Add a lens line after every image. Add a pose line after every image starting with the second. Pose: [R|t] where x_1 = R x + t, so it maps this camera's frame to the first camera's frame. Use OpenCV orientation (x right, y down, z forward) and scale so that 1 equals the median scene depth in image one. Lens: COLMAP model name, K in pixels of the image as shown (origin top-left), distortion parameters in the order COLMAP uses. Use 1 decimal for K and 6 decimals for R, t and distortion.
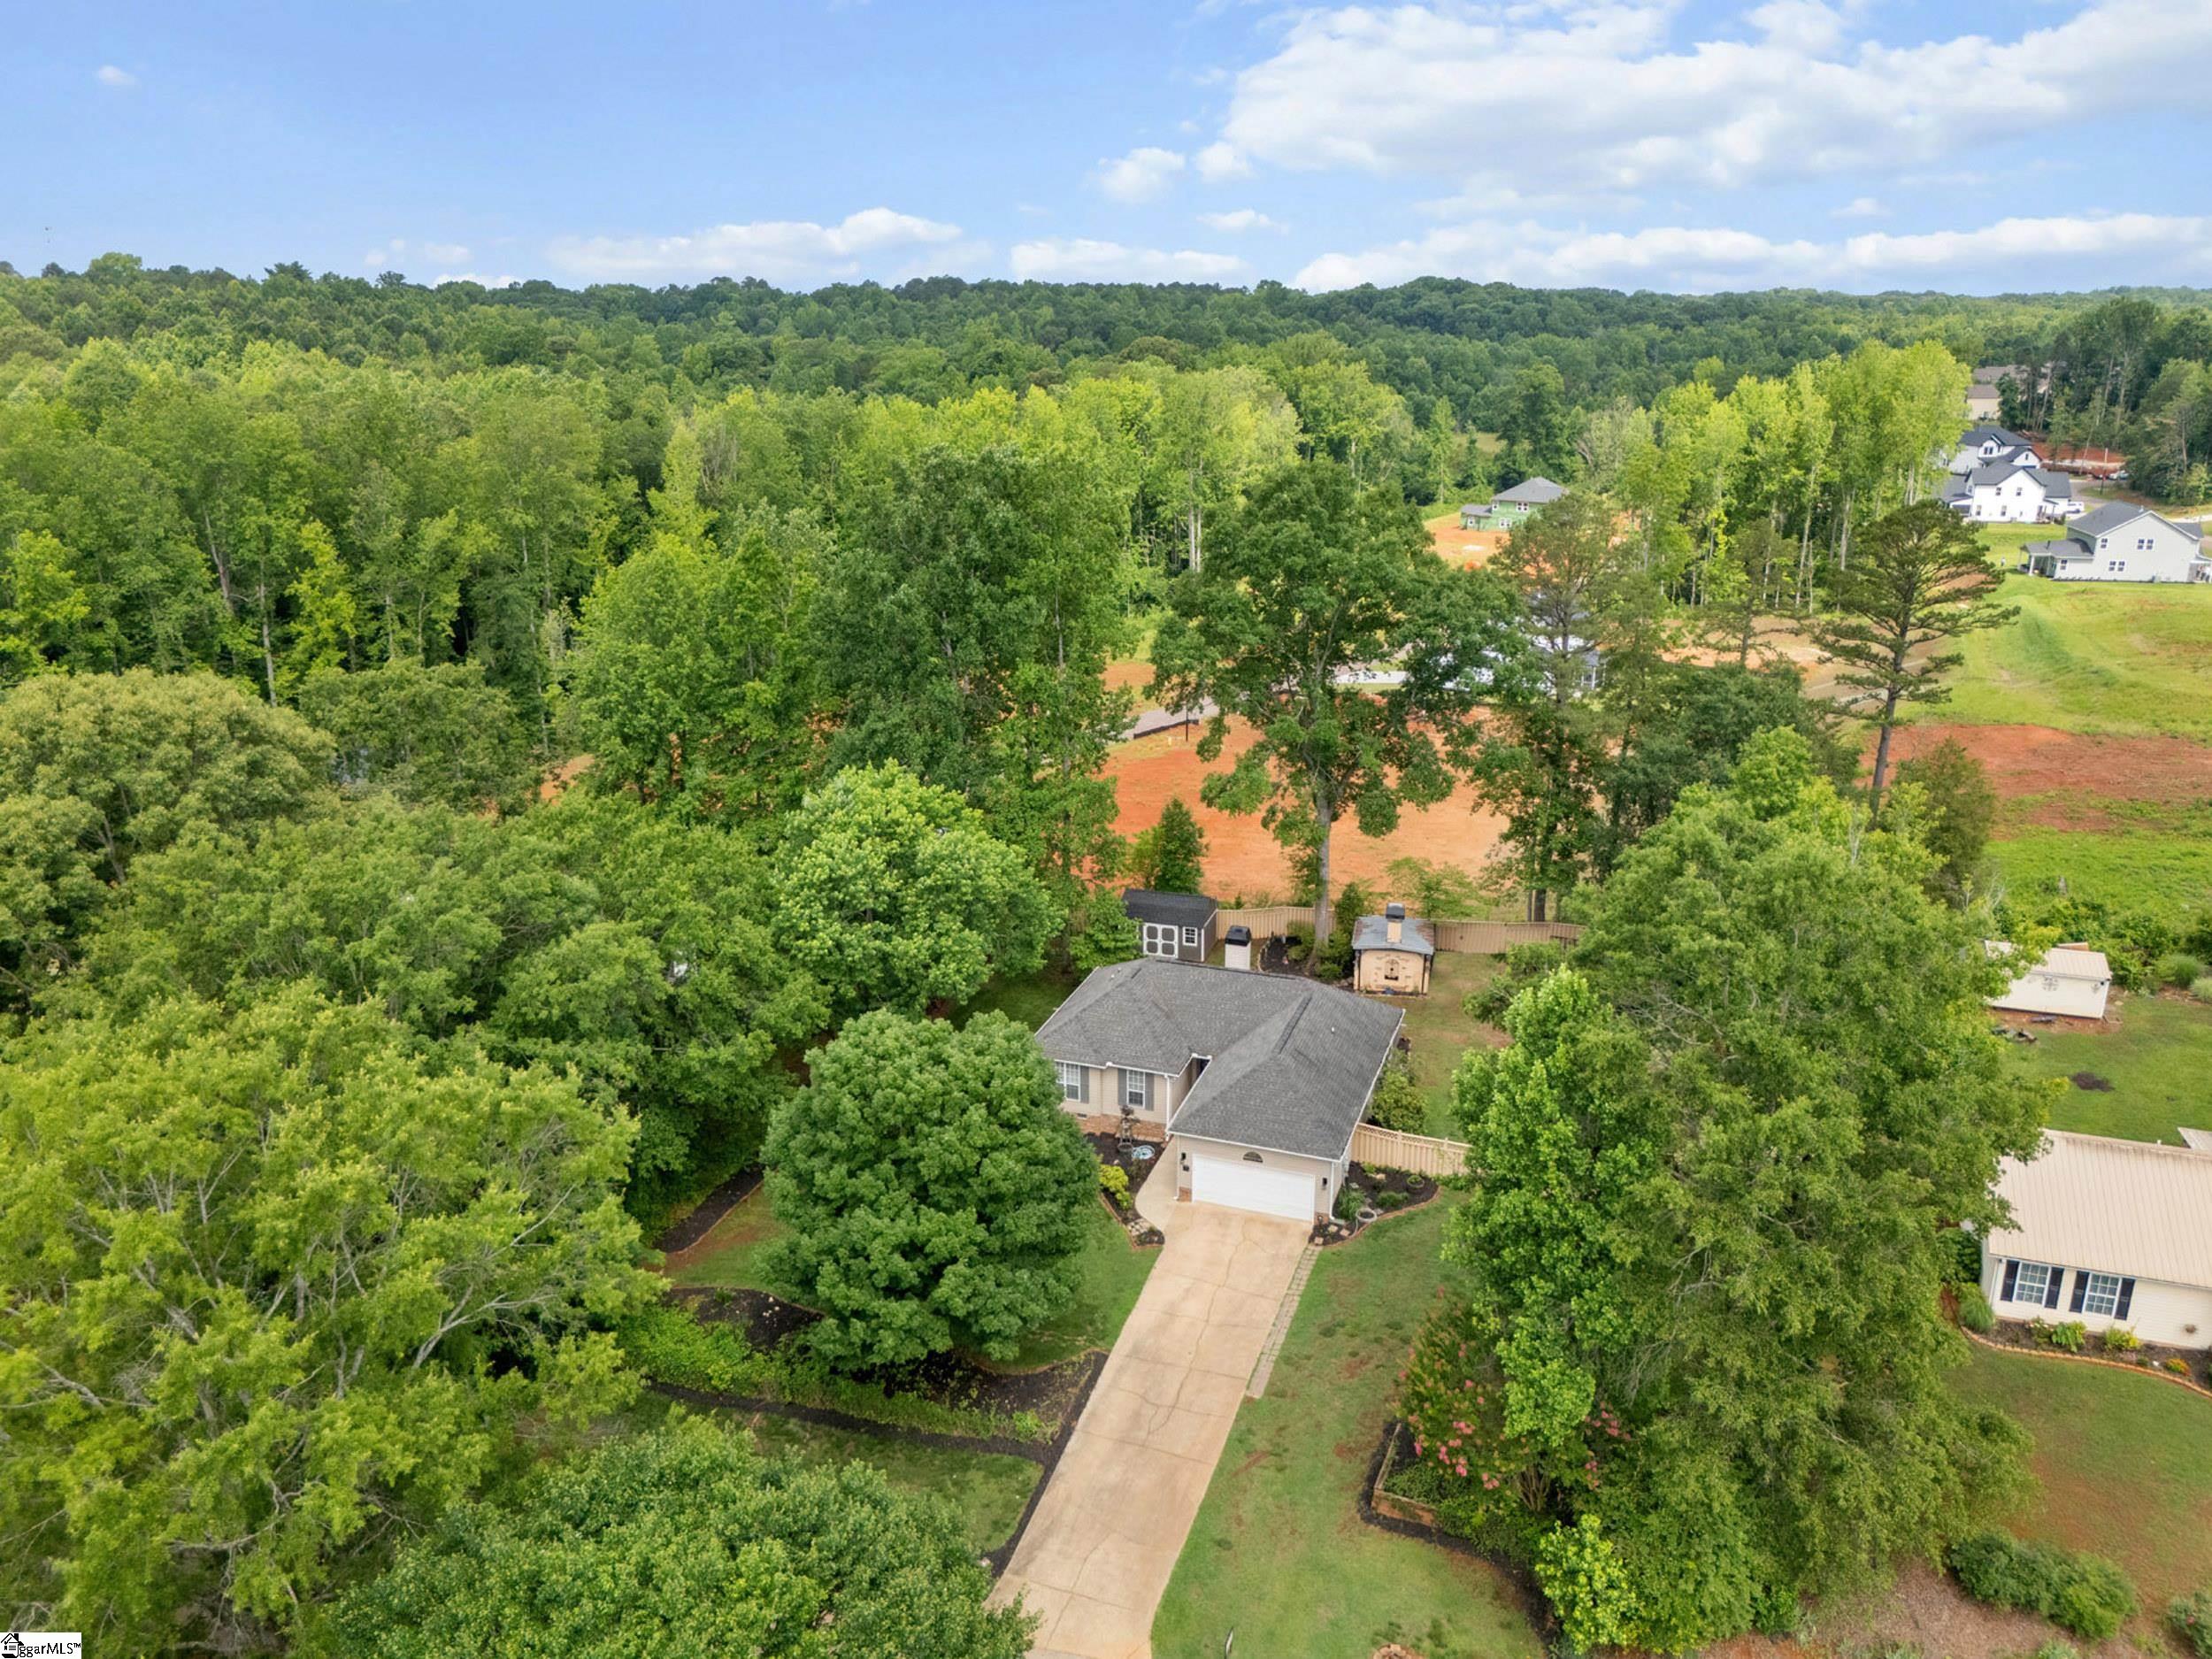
lens RADIAL K [[1593.5, 0, 1123.5], [0, 1593.5, 830.6], [0, 0, 1]] dist [0.072293, -0.076693]
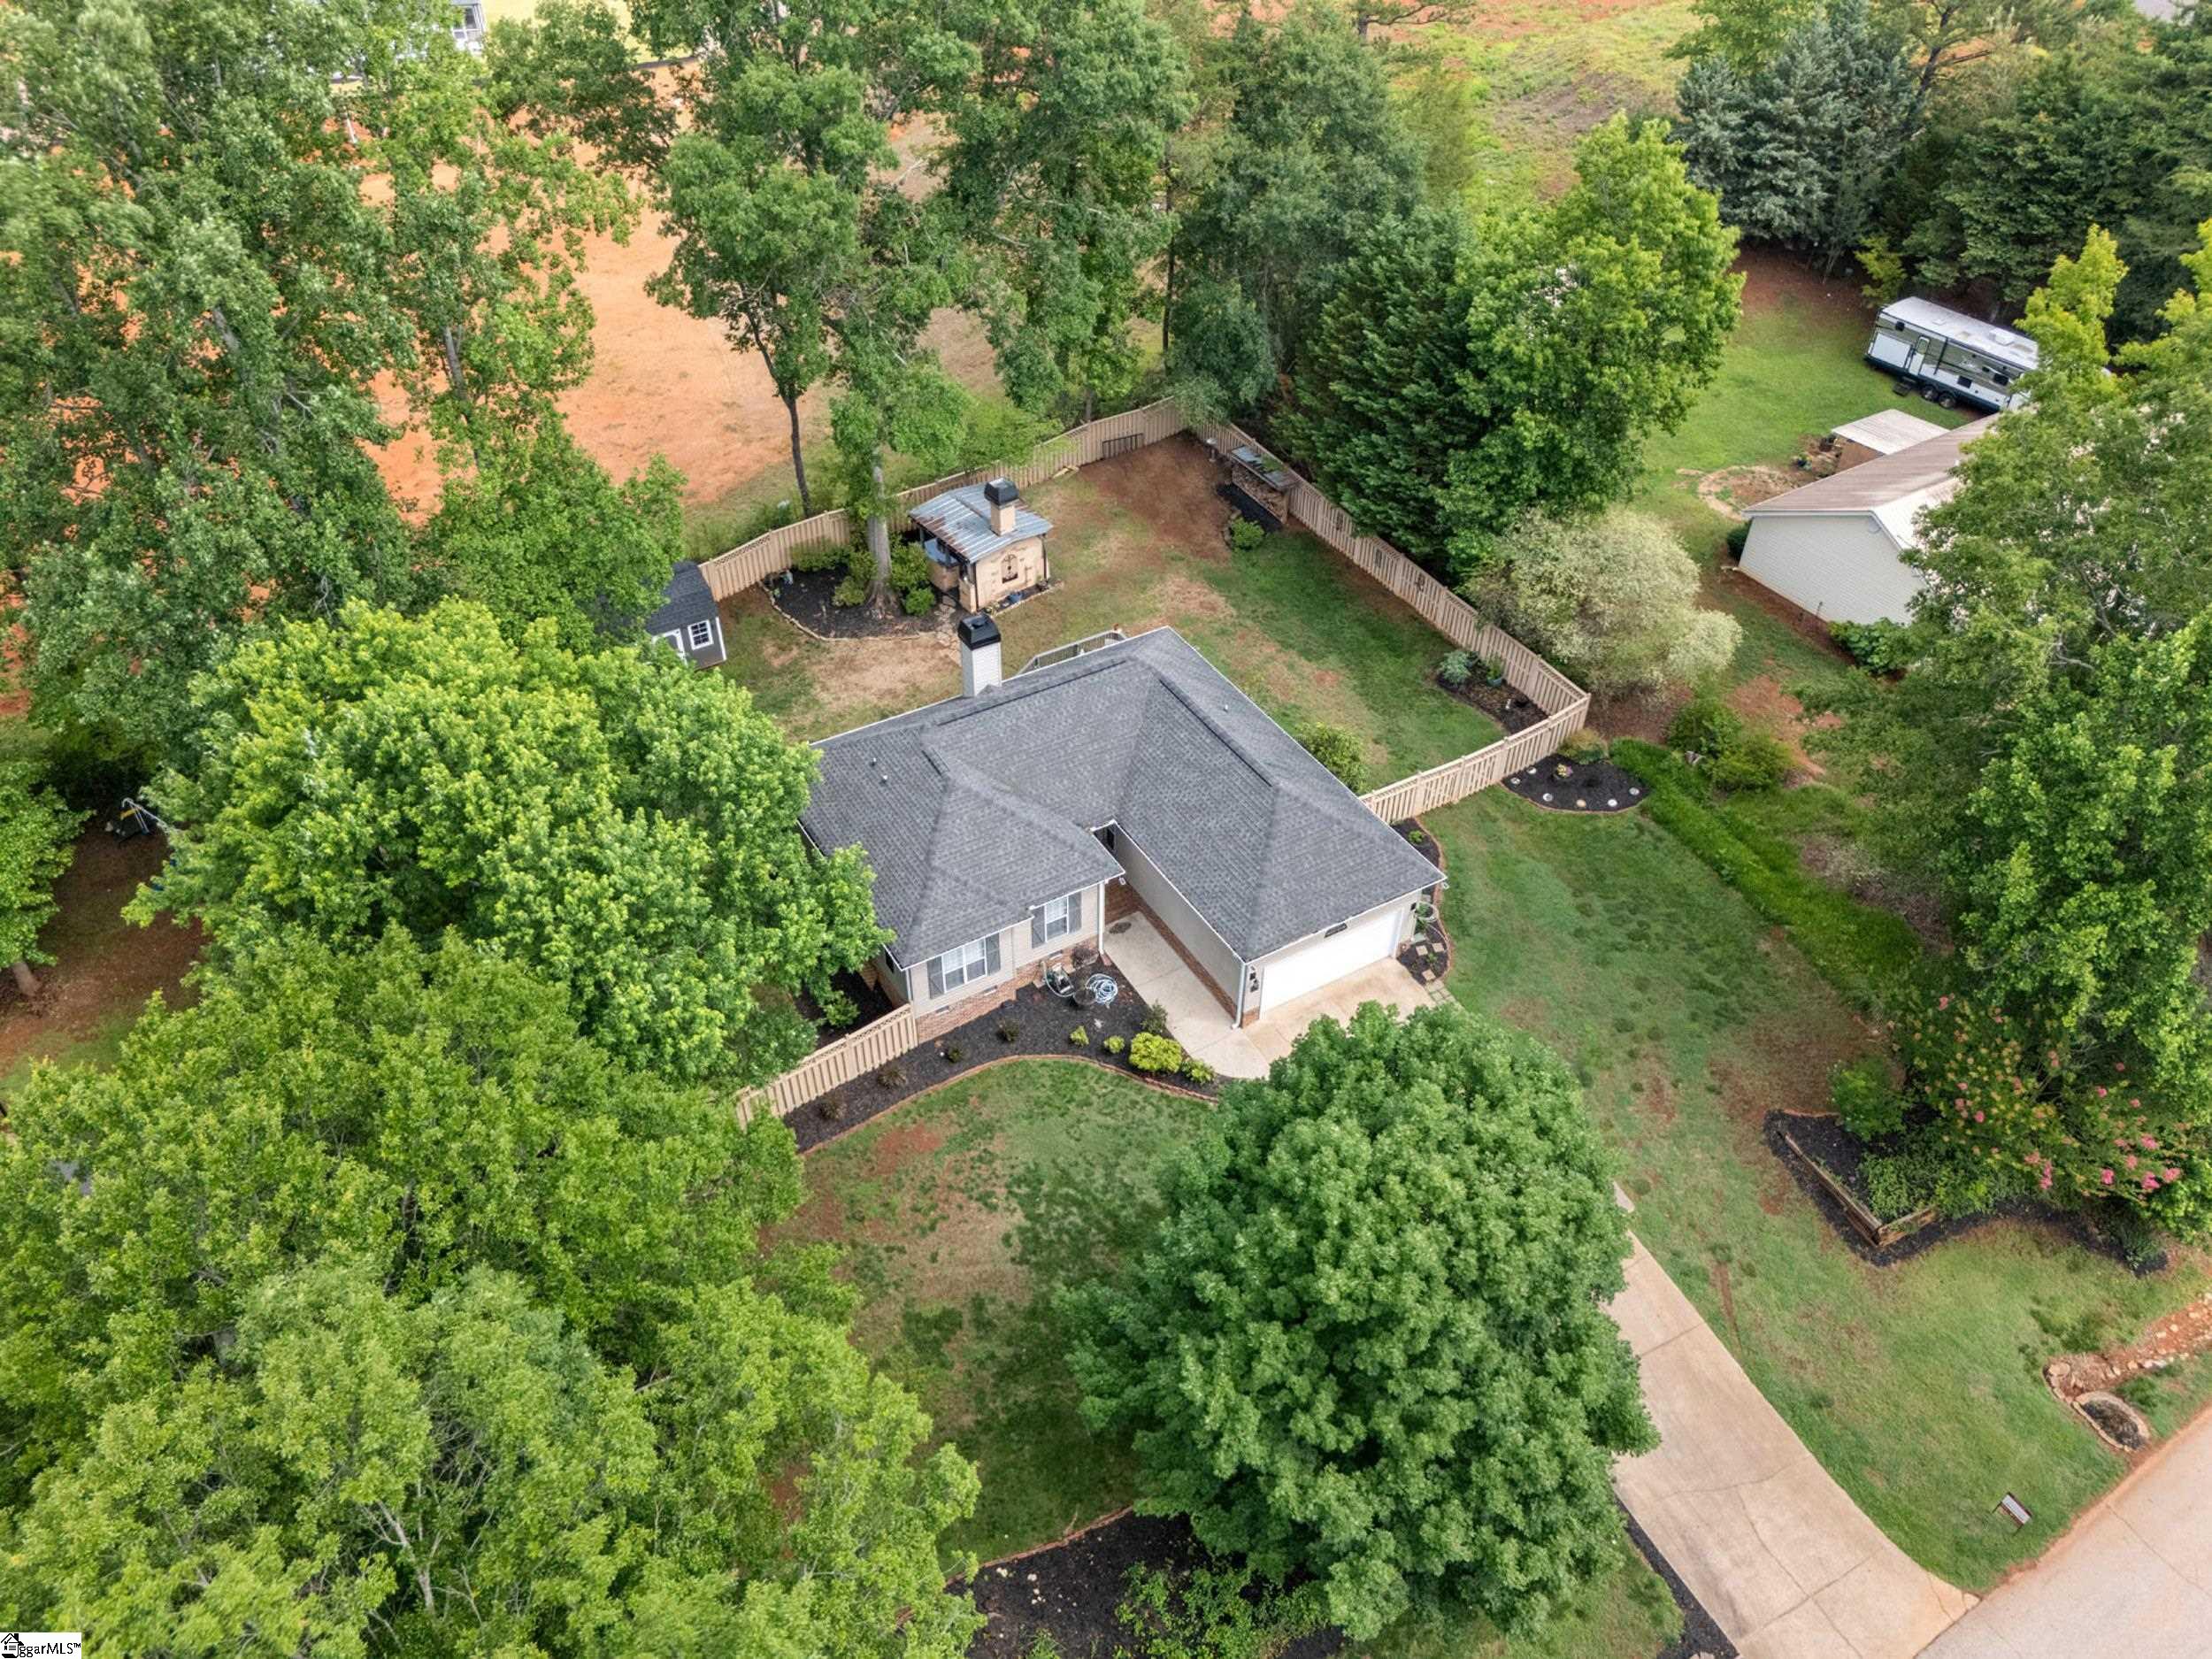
lens RADIAL K [[1561.2, 0, 1106.0], [0, 1561.2, 829.5], [0, 0, 1]] dist [0.068135, -0.070656]
pose [[0.654110, -0.496749, 0.570422, -0.344655], [0.220493, 0.846597, 0.484413, -0.188334], [-0.723549, -0.191085, 0.663297, 0.561854]]
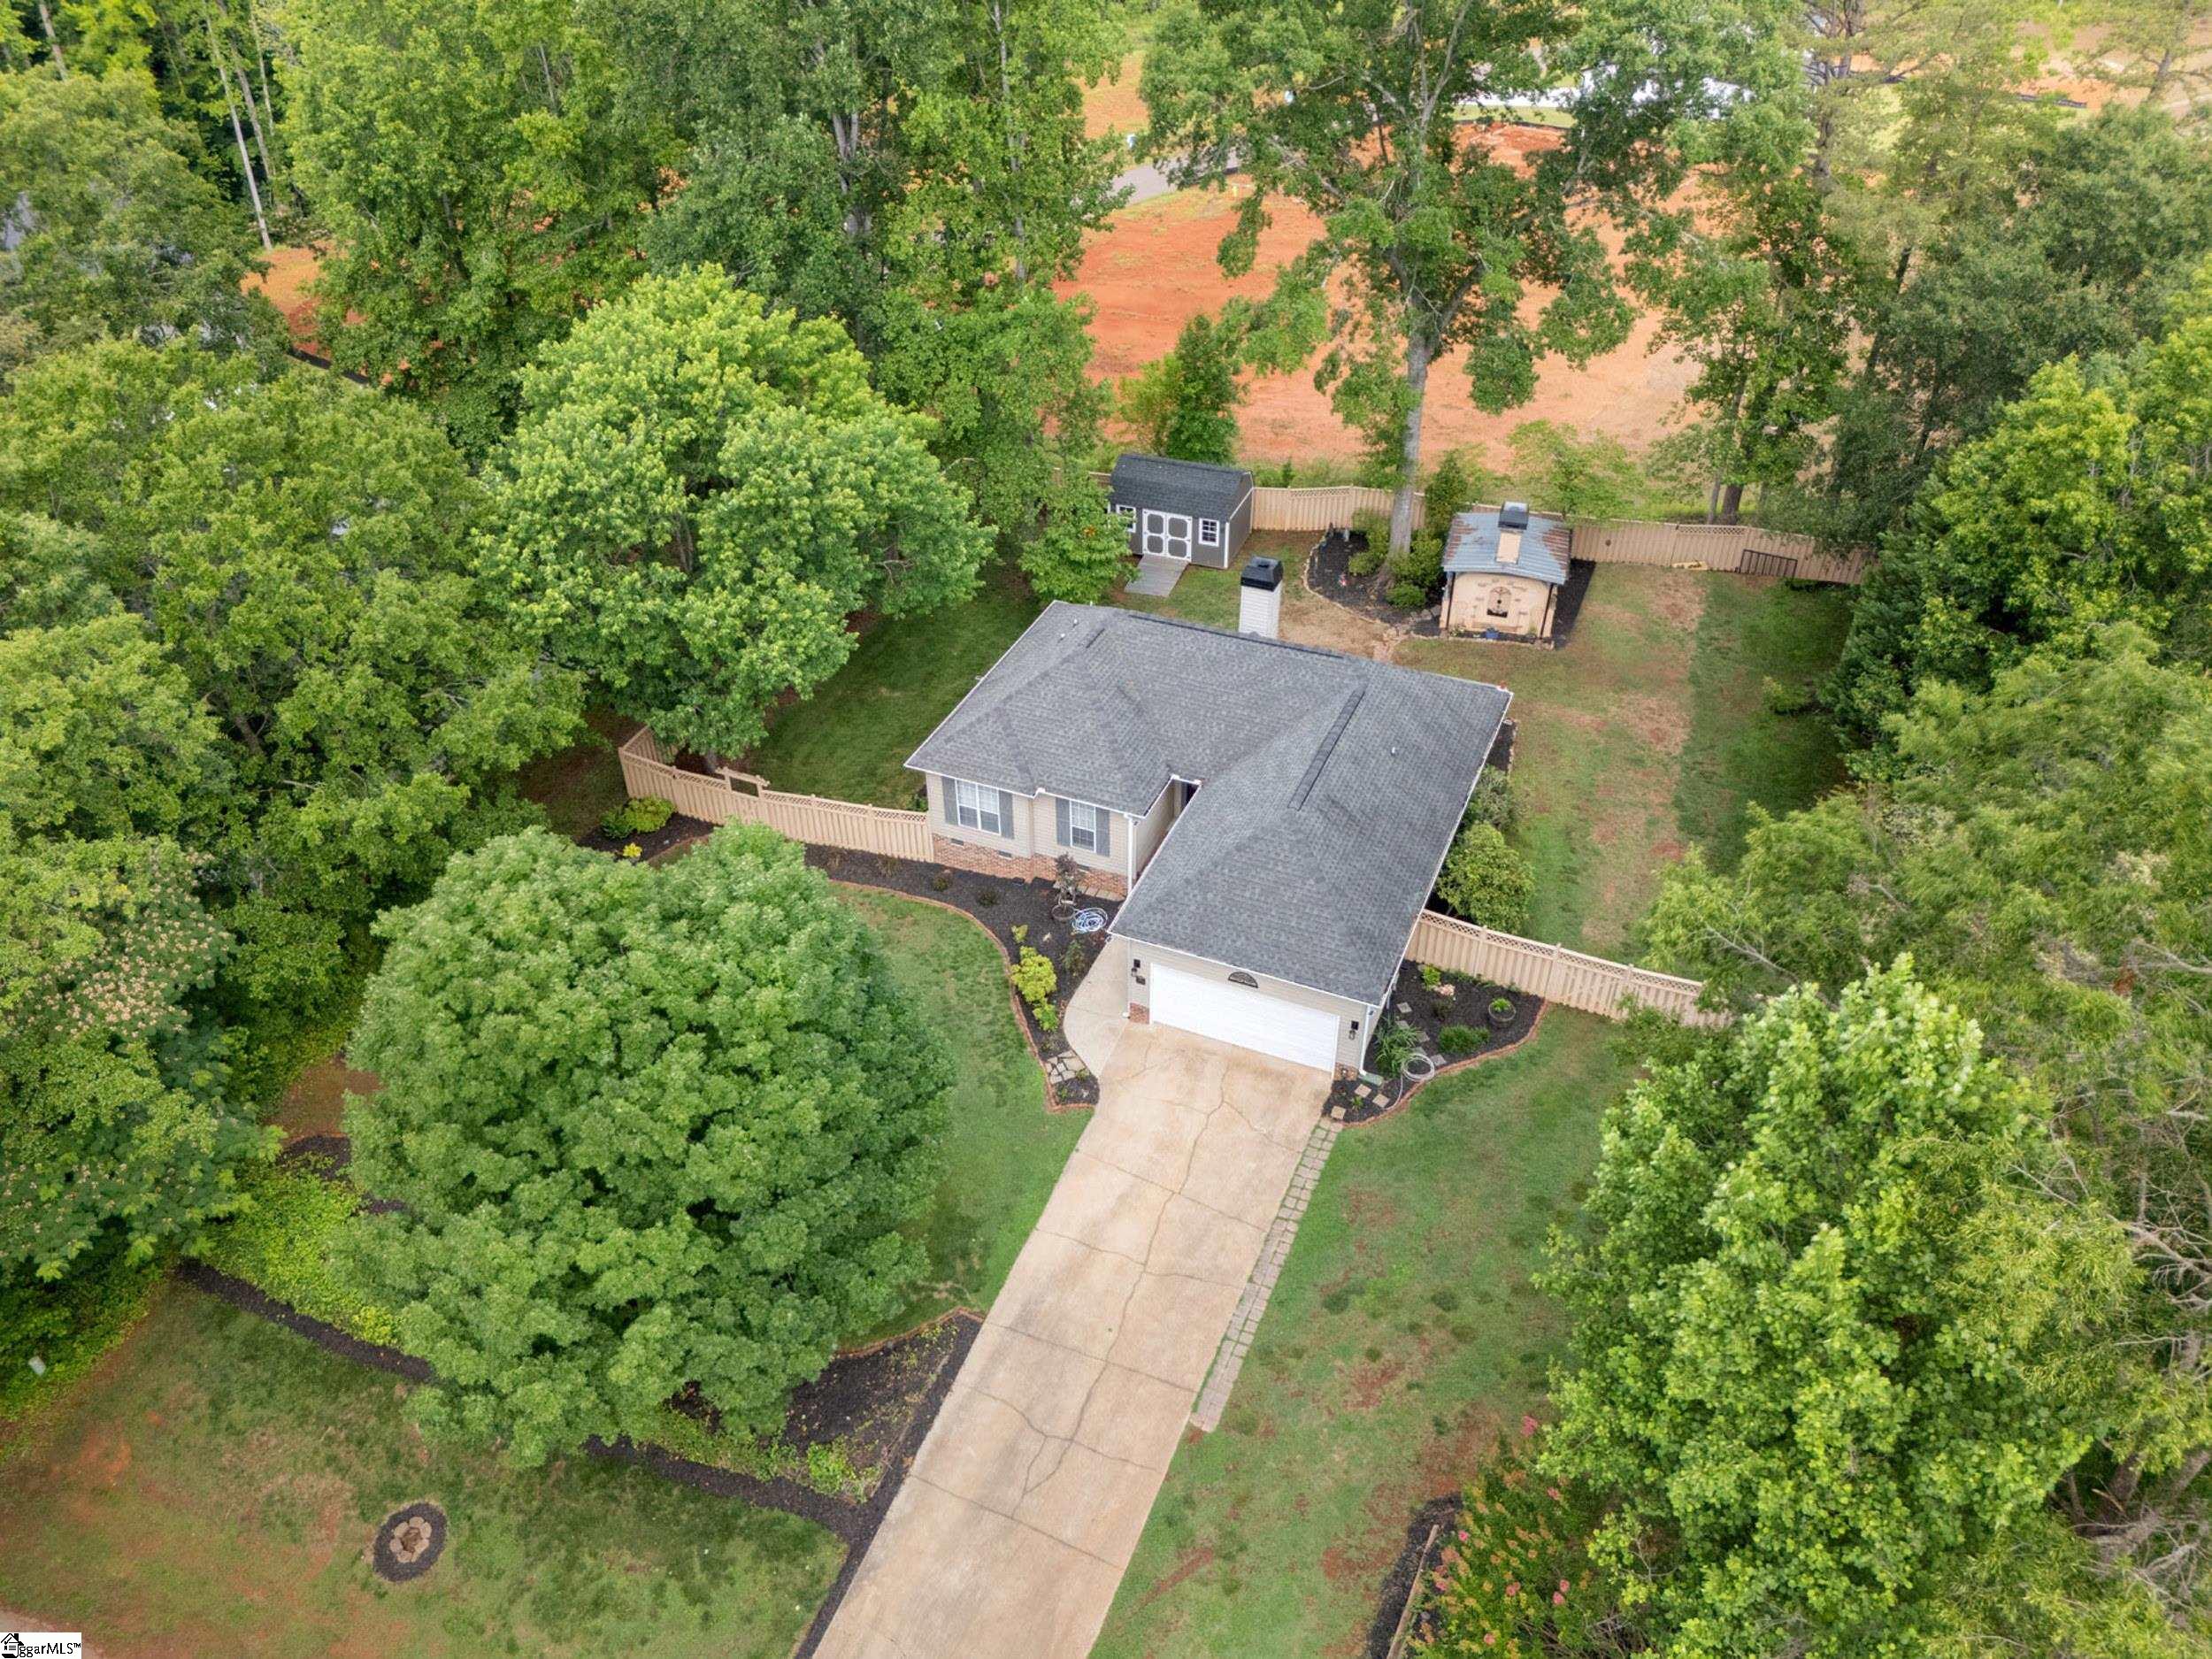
lens RADIAL K [[1593.5, 0, 1123.5], [0, 1593.5, 830.6], [0, 0, 1]] dist [0.072293, -0.076693]
pose [[0.997976, 0.038601, -0.050528, 0.058089], [-0.019479, 0.942035, 0.334948, -0.055535], [0.060528, -0.333286, 0.940881, 0.391664]]
